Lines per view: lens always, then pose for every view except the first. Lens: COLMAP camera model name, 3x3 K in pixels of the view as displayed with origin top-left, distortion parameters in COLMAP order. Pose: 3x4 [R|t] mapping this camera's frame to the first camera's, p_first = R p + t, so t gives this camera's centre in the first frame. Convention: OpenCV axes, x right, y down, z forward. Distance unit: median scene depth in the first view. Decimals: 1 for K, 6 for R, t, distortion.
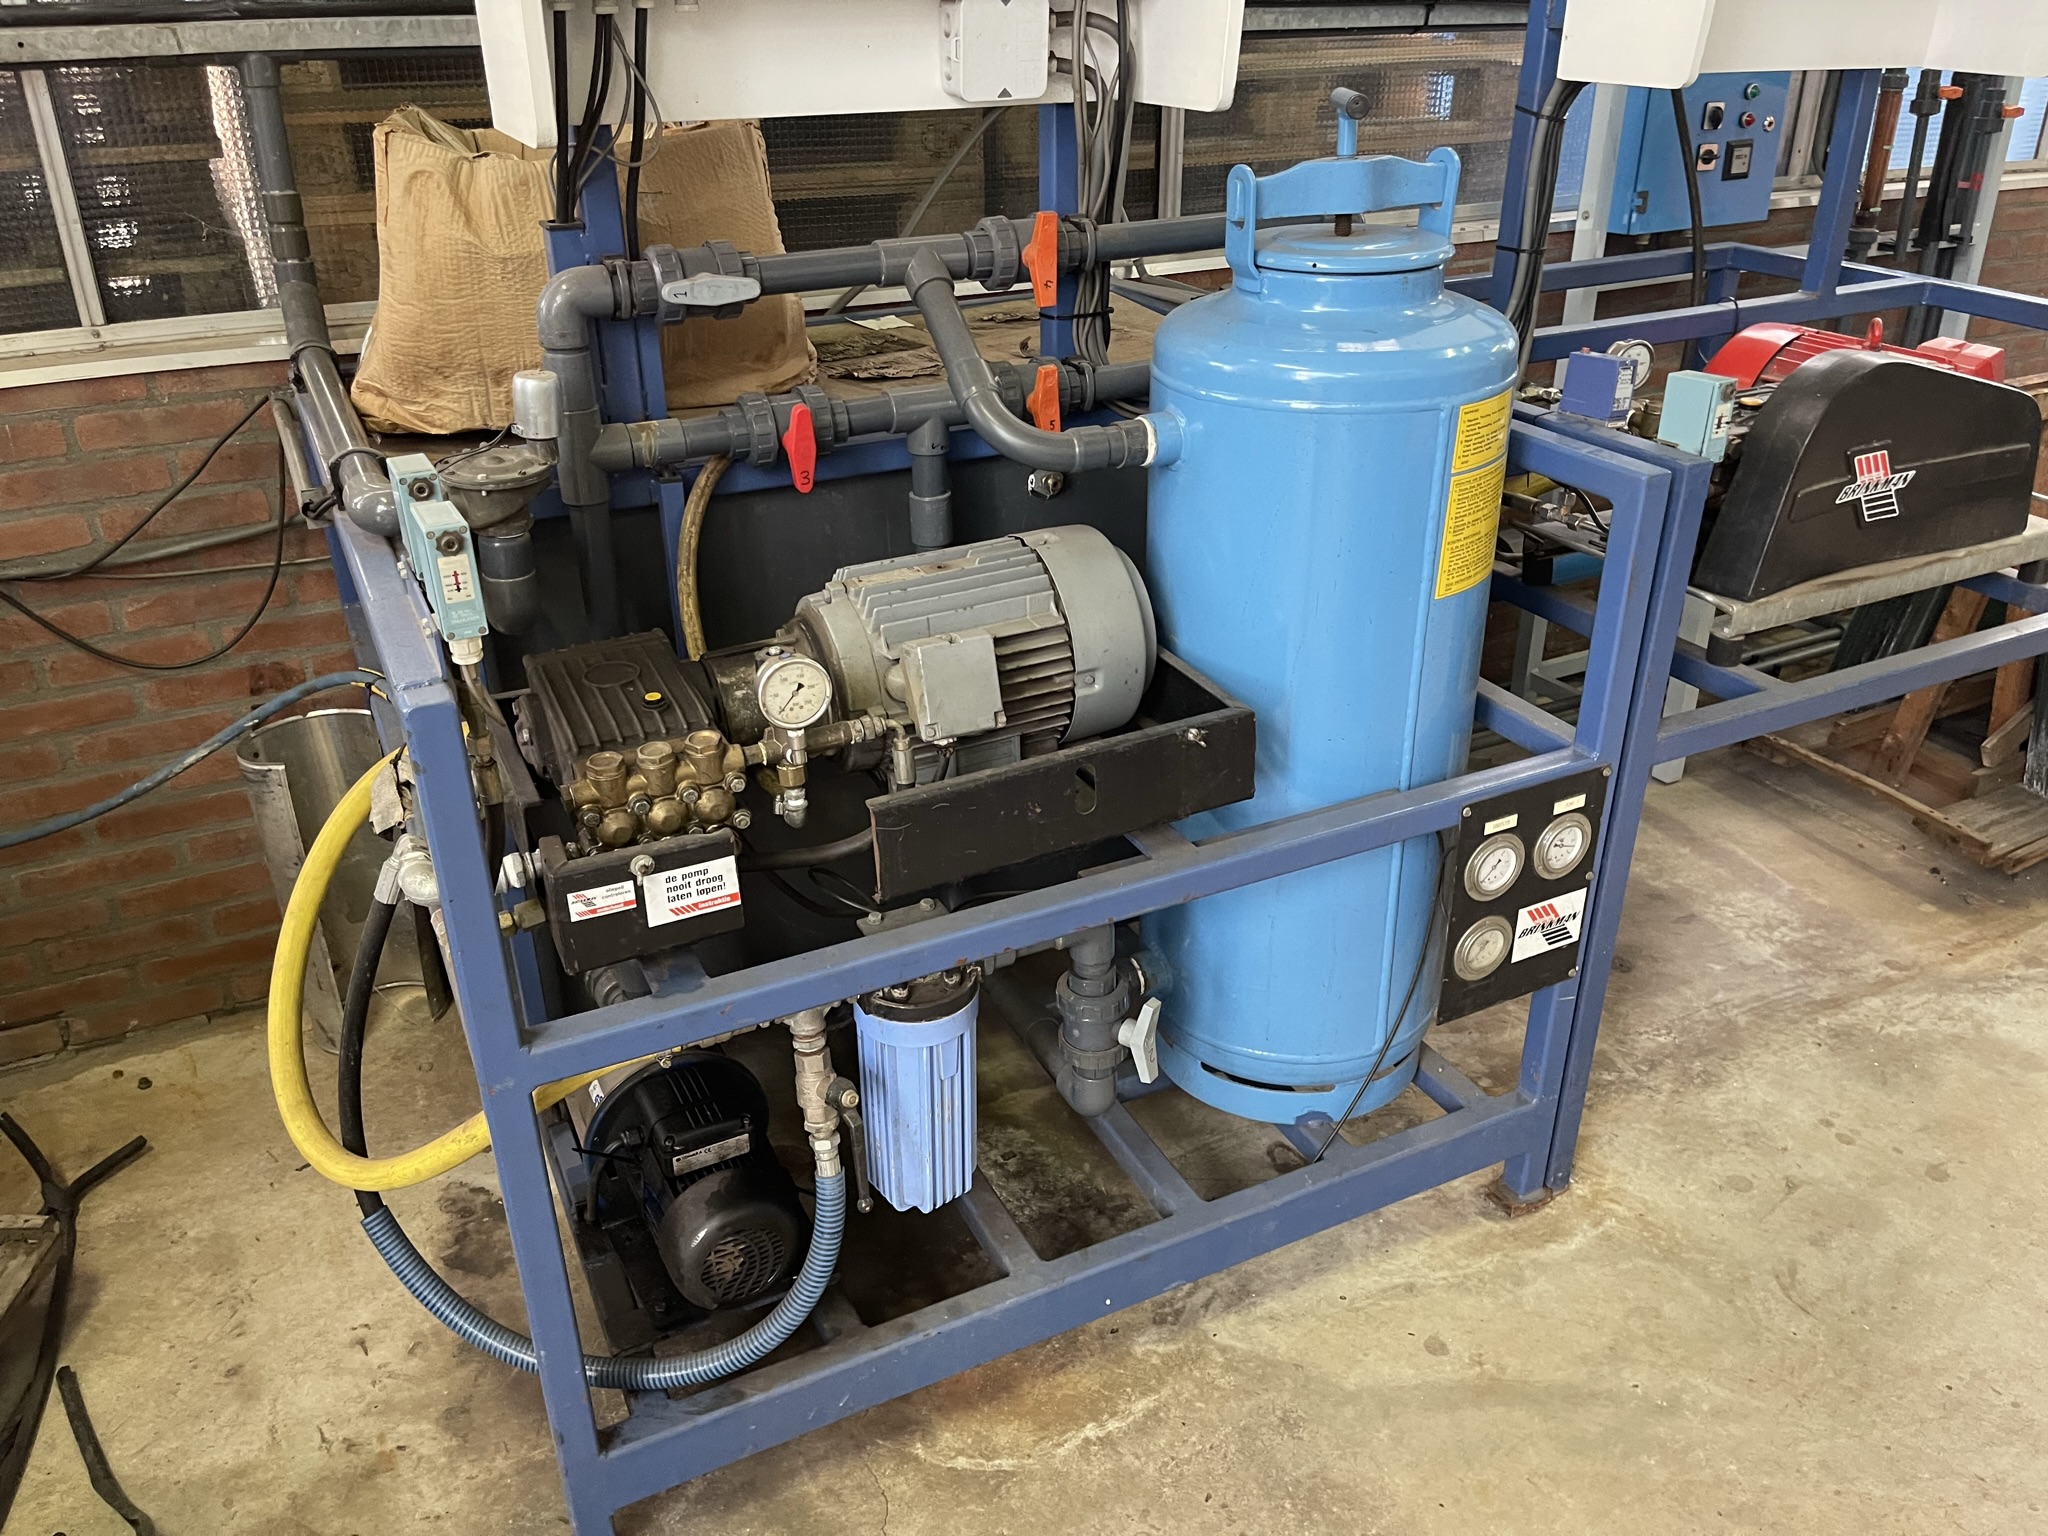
lens RADIAL K [[1547.7, 0, 1019.3], [0, 1547.7, 803.6], [0, 0, 1]] dist [0.060864, -0.090659]
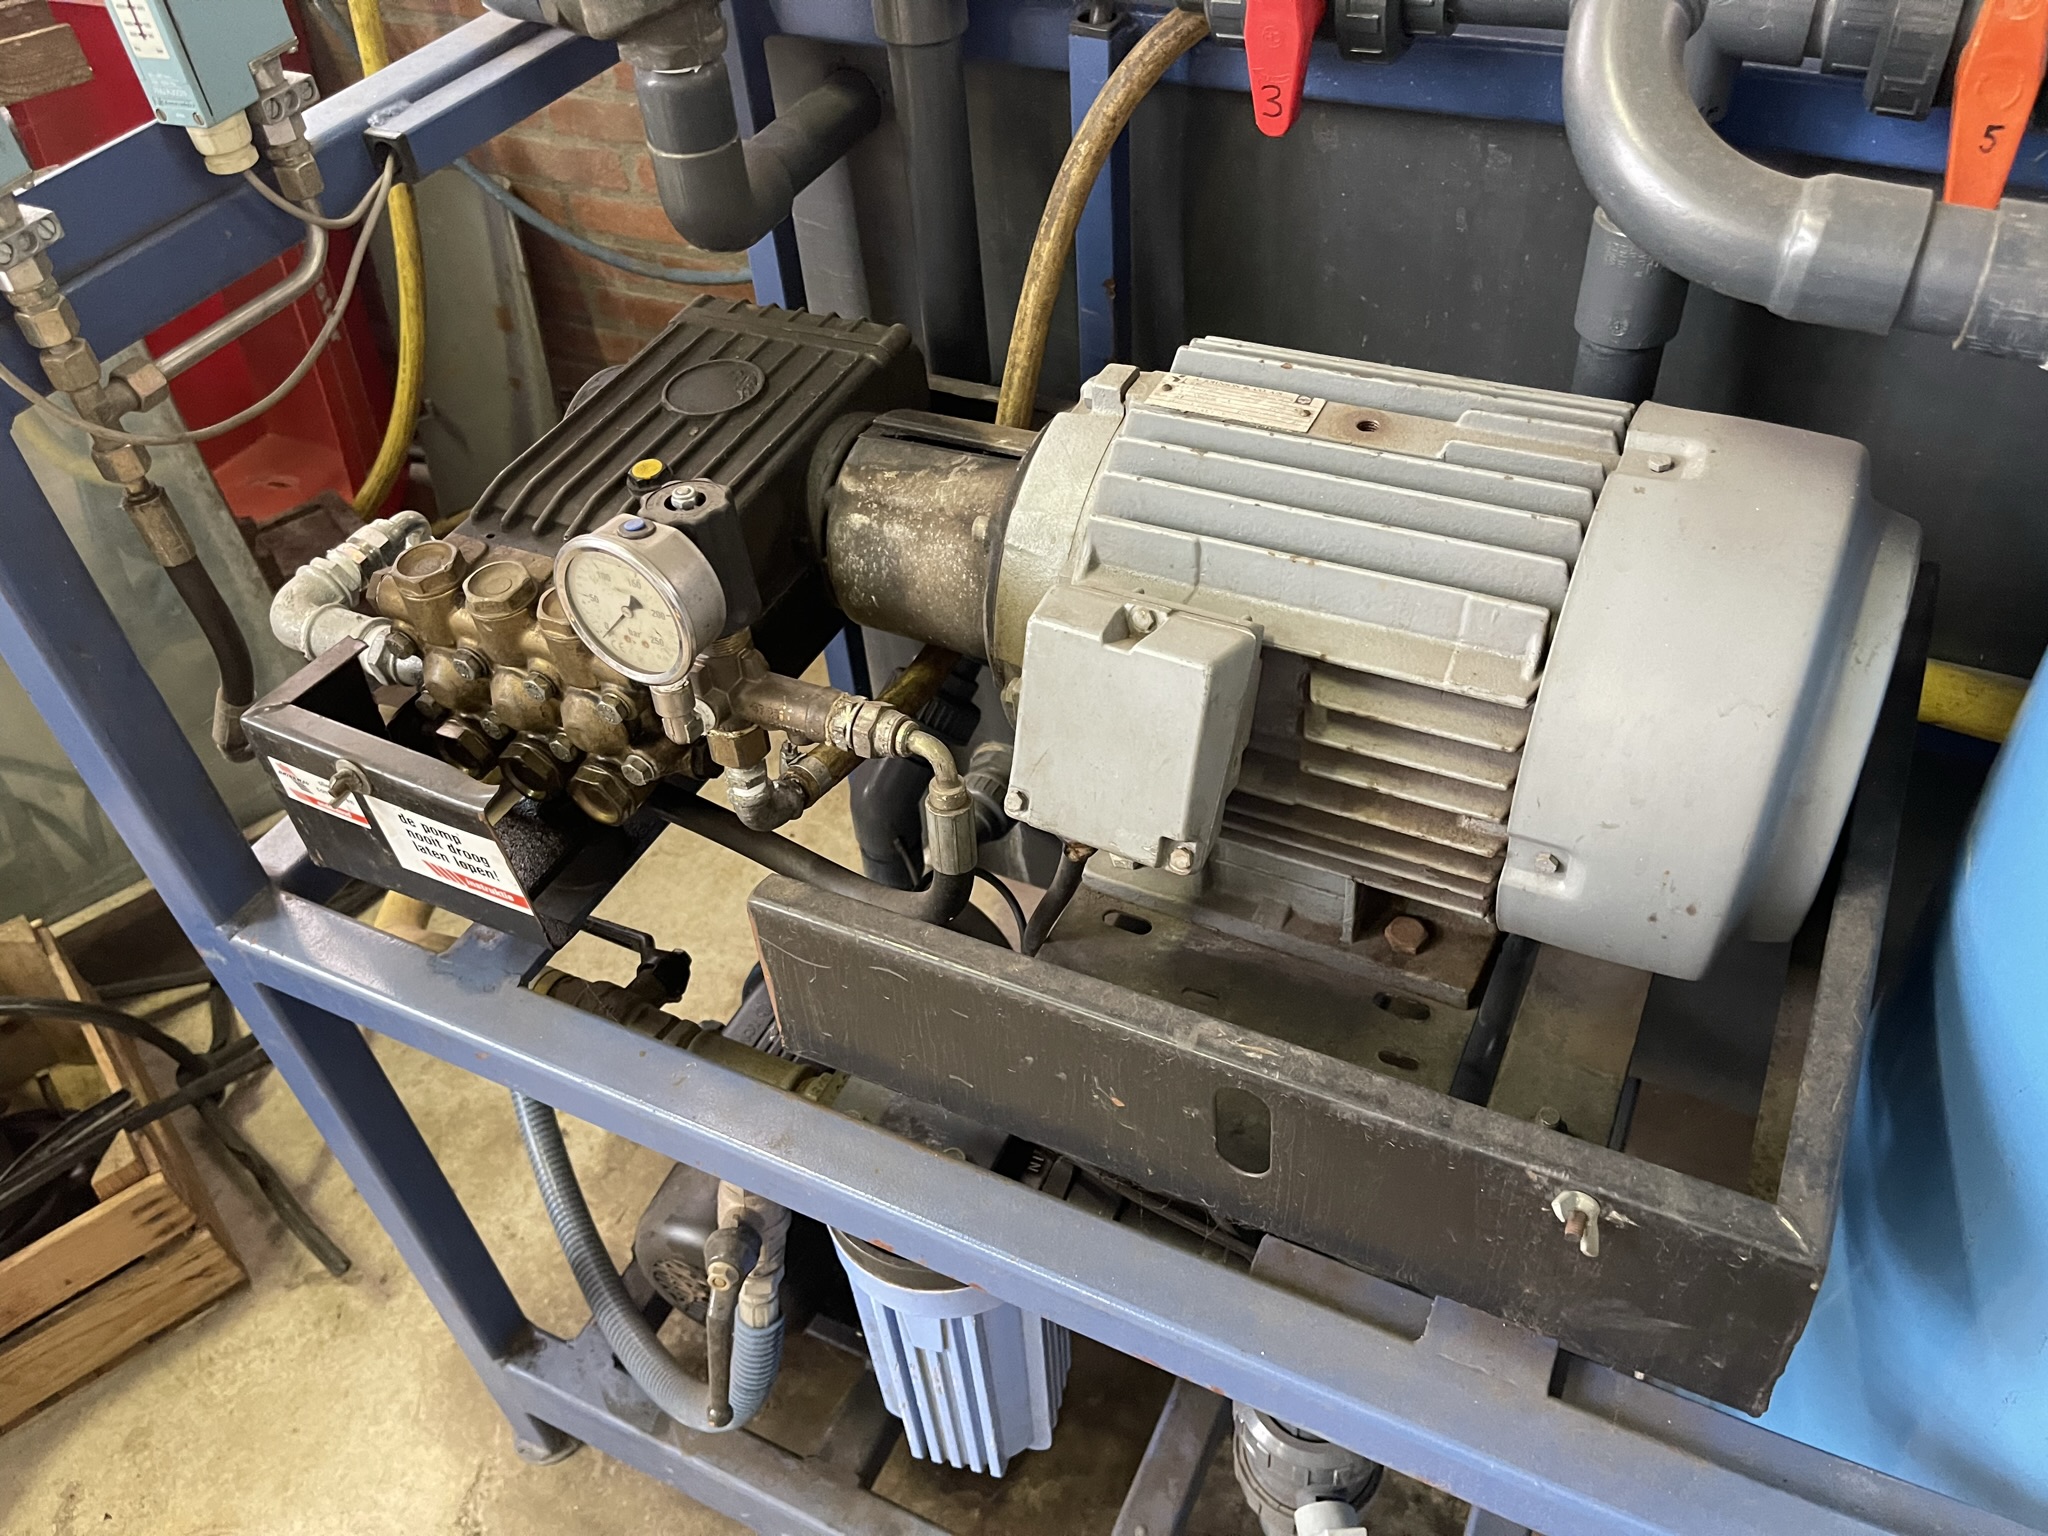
lens RADIAL K [[1574.4, 0, 996.1], [0, 1574.4, 769.2], [0, 0, 1]] dist [0.064422, -0.000111]
pose [[0.604704, 0.522460, -0.601139, 0.188985], [-0.314754, 0.850097, 0.422214, -0.226126], [0.731617, -0.066103, 0.678503, 0.664822]]
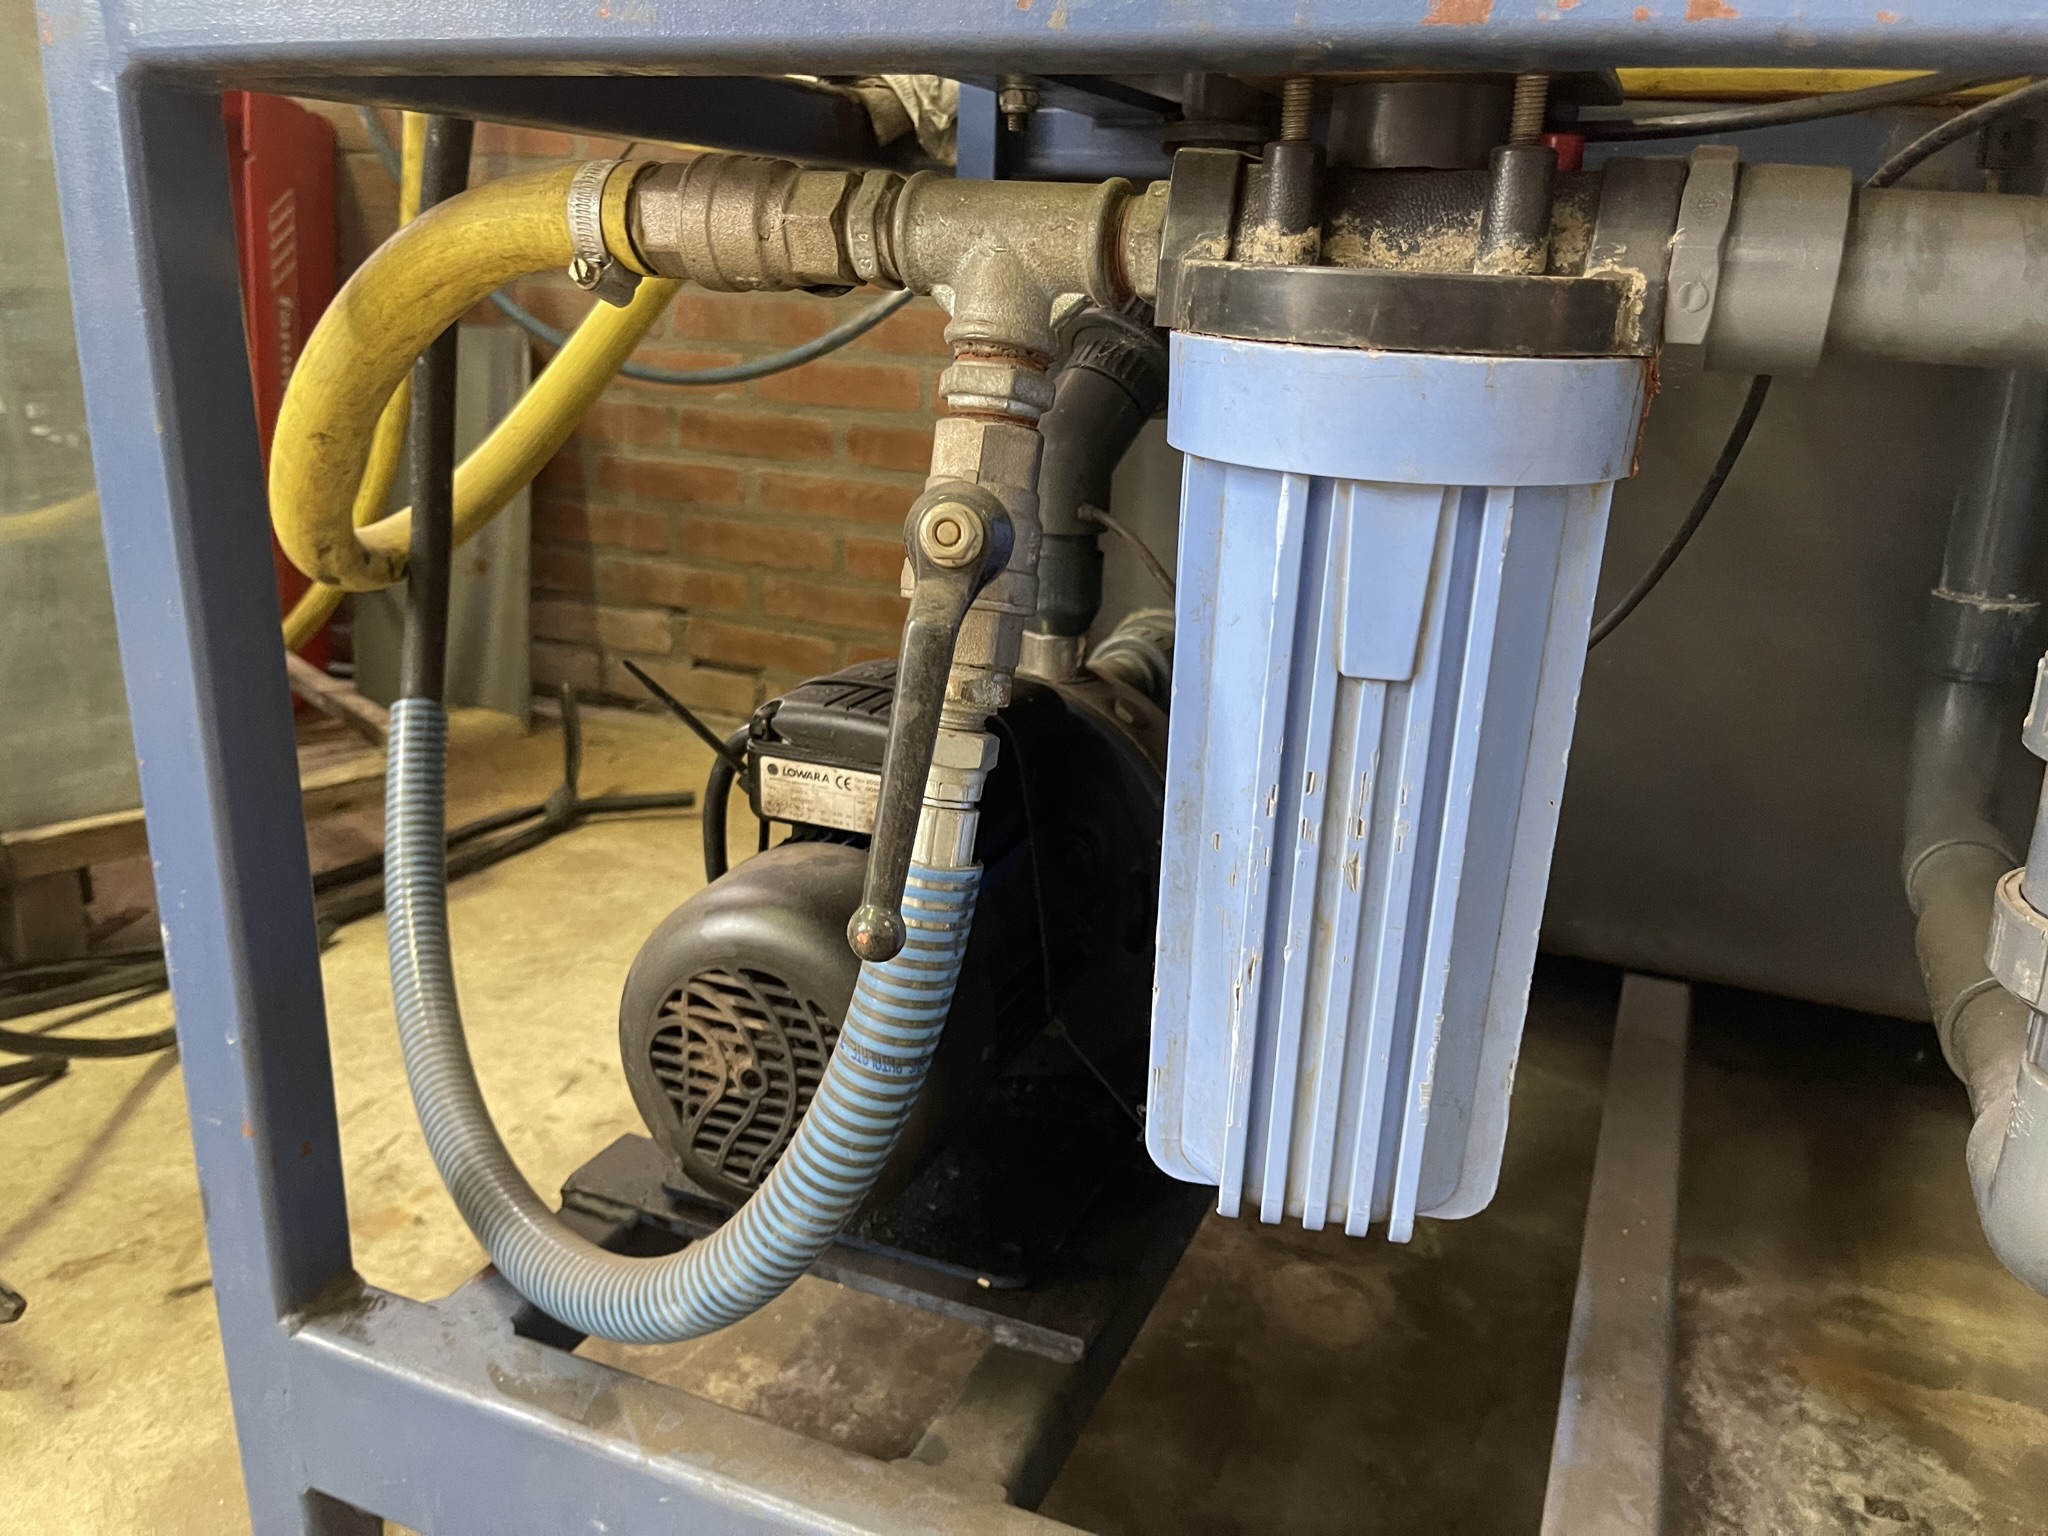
lens RADIAL K [[1547.7, 0, 1019.3], [0, 1547.7, 803.6], [0, 0, 1]] dist [0.060864, -0.090659]
pose [[0.651432, 0.274074, -0.707475, 0.093922], [-0.395279, 0.918525, -0.008133, 0.229153], [0.647604, 0.284948, 0.706692, 0.797012]]
